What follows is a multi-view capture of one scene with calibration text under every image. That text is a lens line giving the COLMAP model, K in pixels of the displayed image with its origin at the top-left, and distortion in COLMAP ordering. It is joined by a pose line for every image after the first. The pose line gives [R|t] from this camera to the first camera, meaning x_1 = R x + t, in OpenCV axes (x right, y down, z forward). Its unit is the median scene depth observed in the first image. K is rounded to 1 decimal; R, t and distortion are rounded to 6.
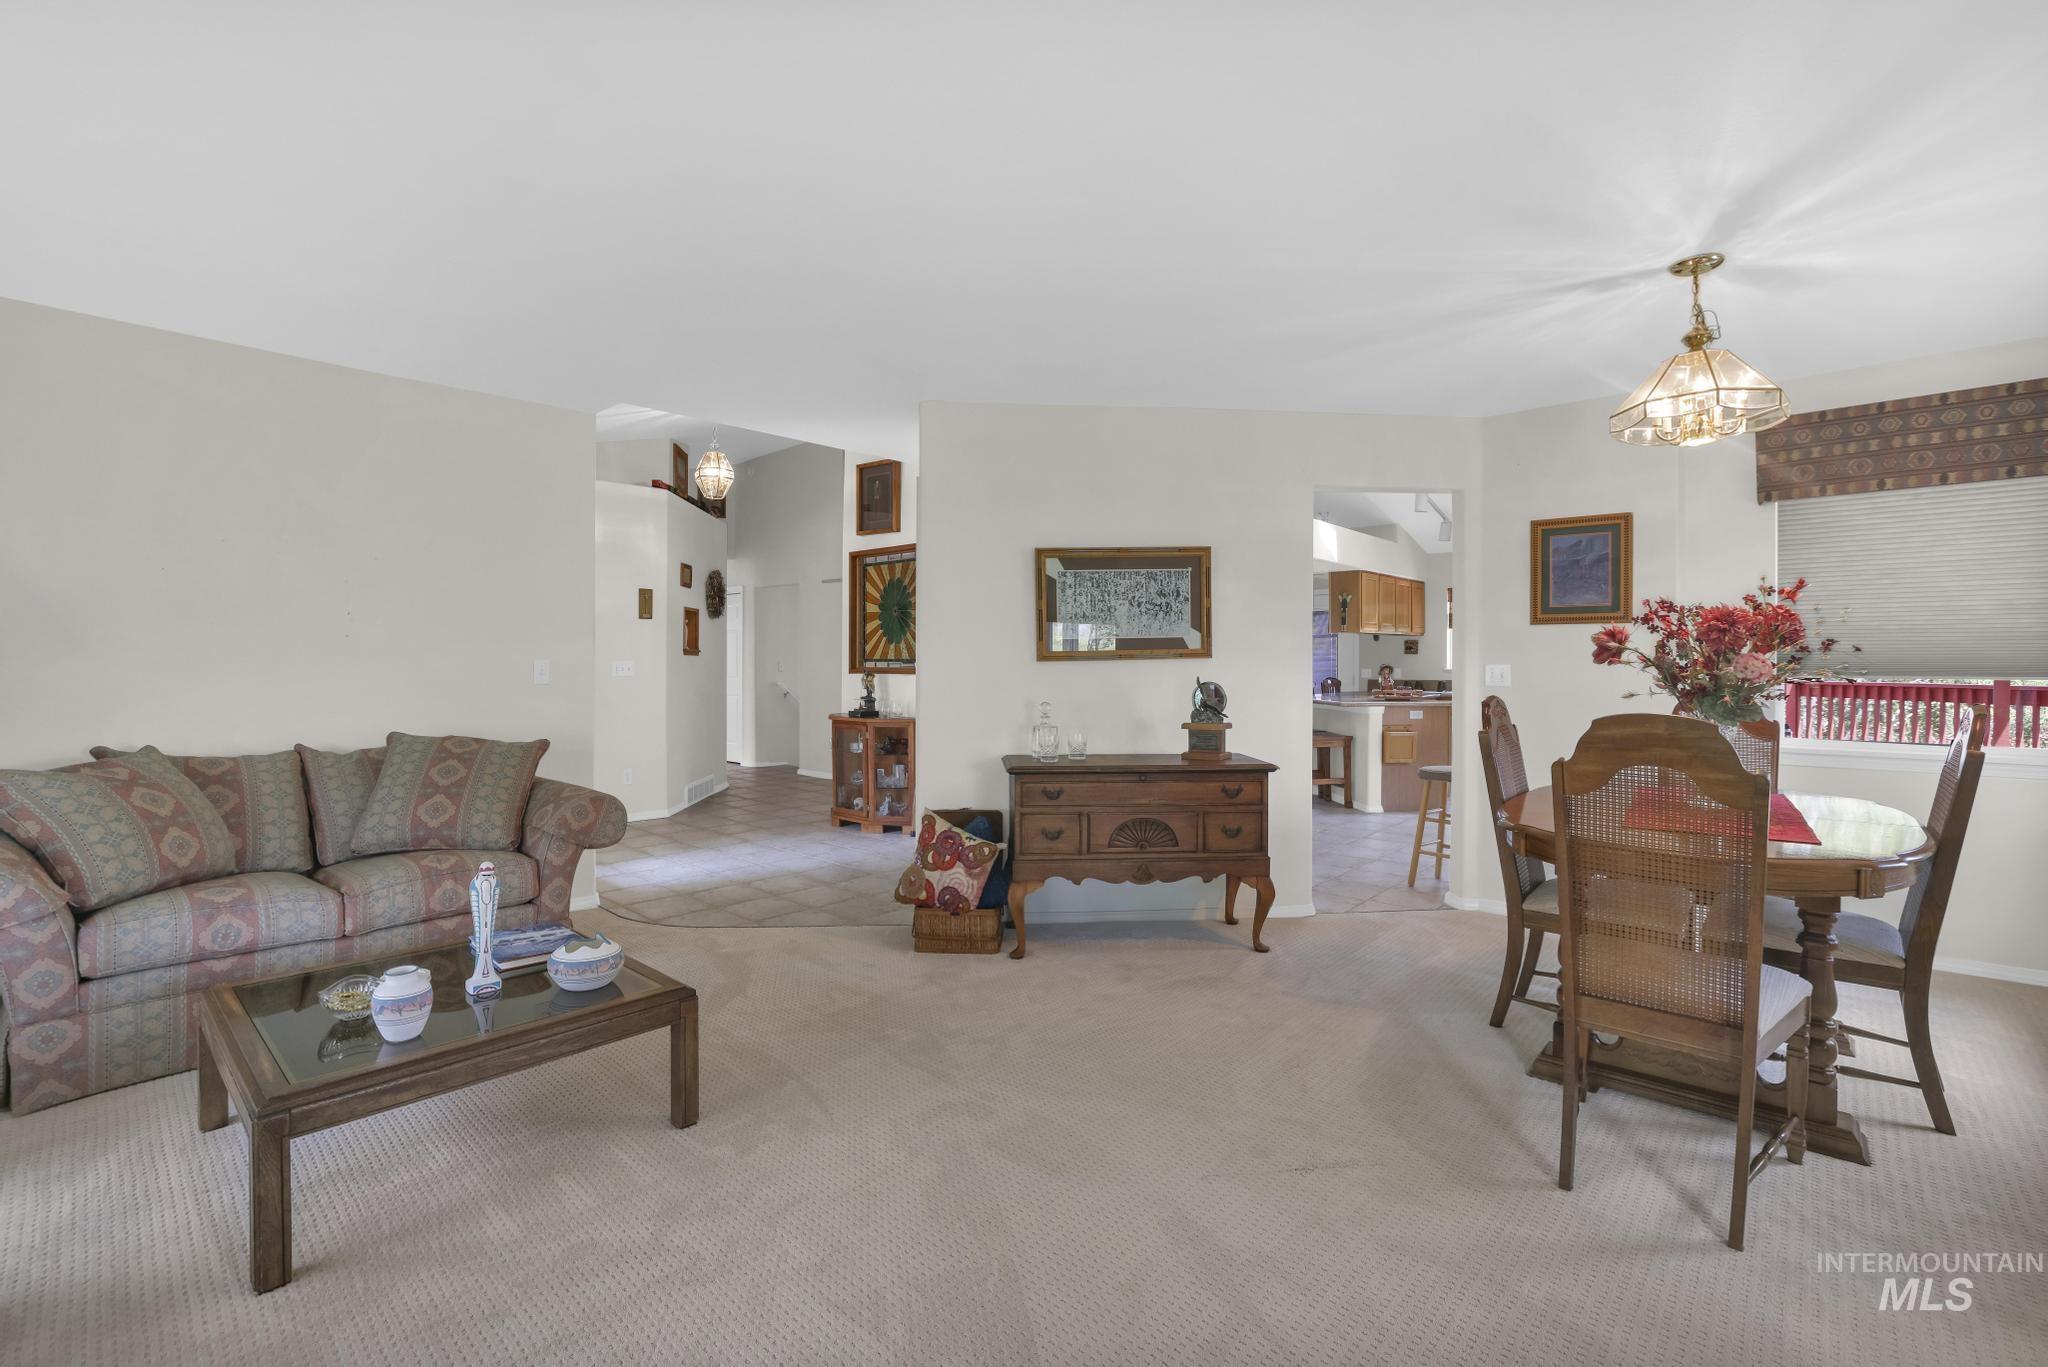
lens RADIAL K [[873.7, 0, 1021.9], [0, 873.7, 666.7], [0, 0, 1]] dist [-0.051874, 0.018364]
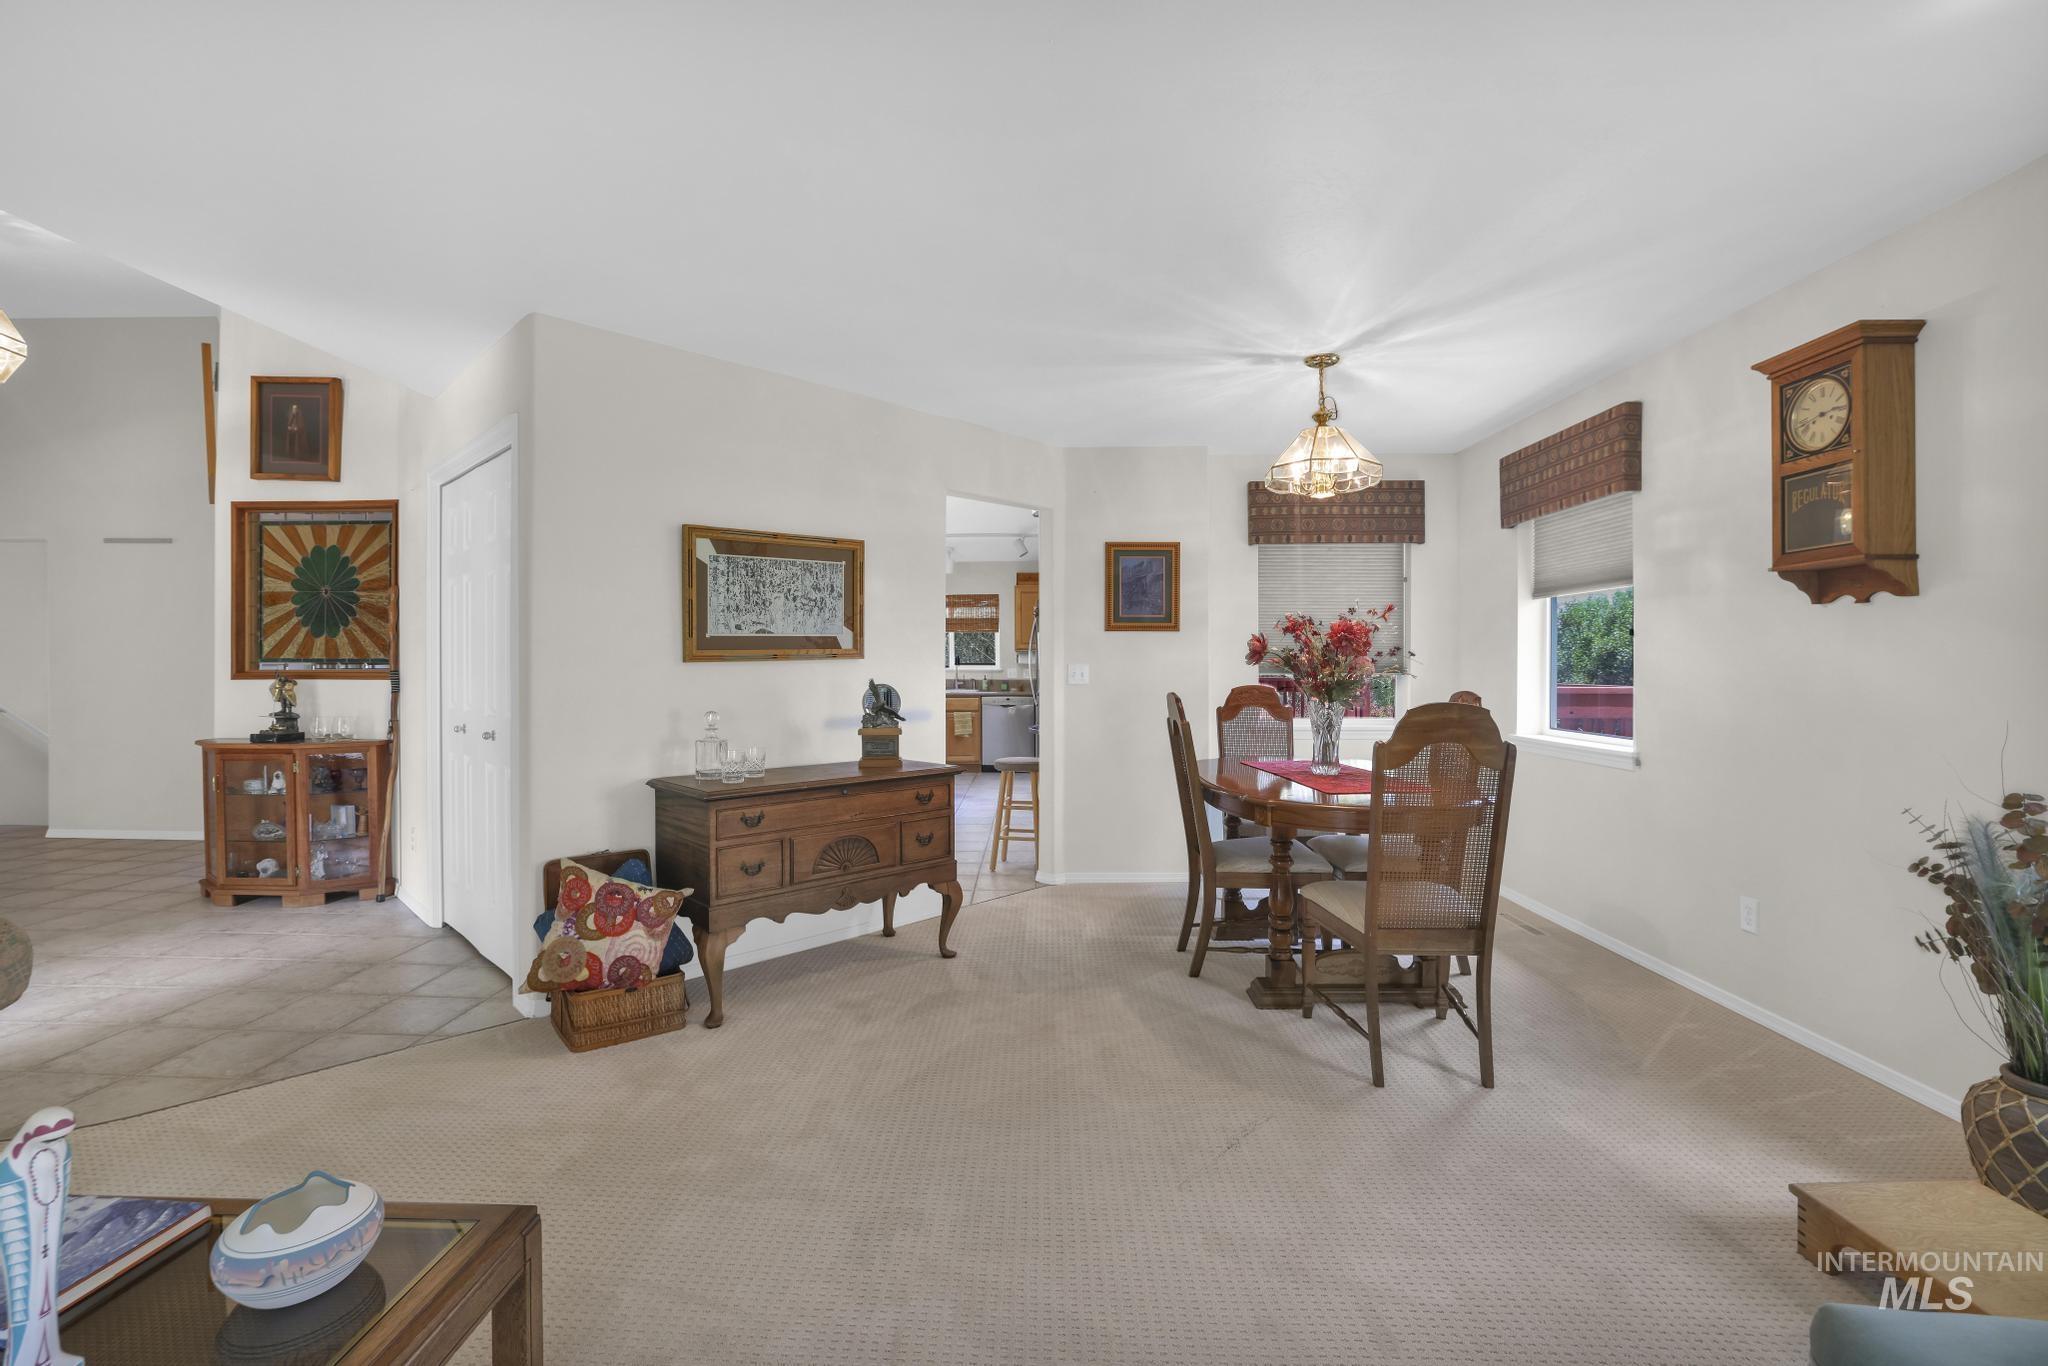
lens RADIAL K [[873.7, 0, 1021.9], [0, 873.7, 666.2], [0, 0, 1]] dist [-0.051874, 0.018364]
pose [[0.769001, -0.001634, 0.639245, -0.261191], [0.002643, 0.999996, -0.000623, -0.000926], [-0.639242, 0.002168, 0.769003, 0.169262]]
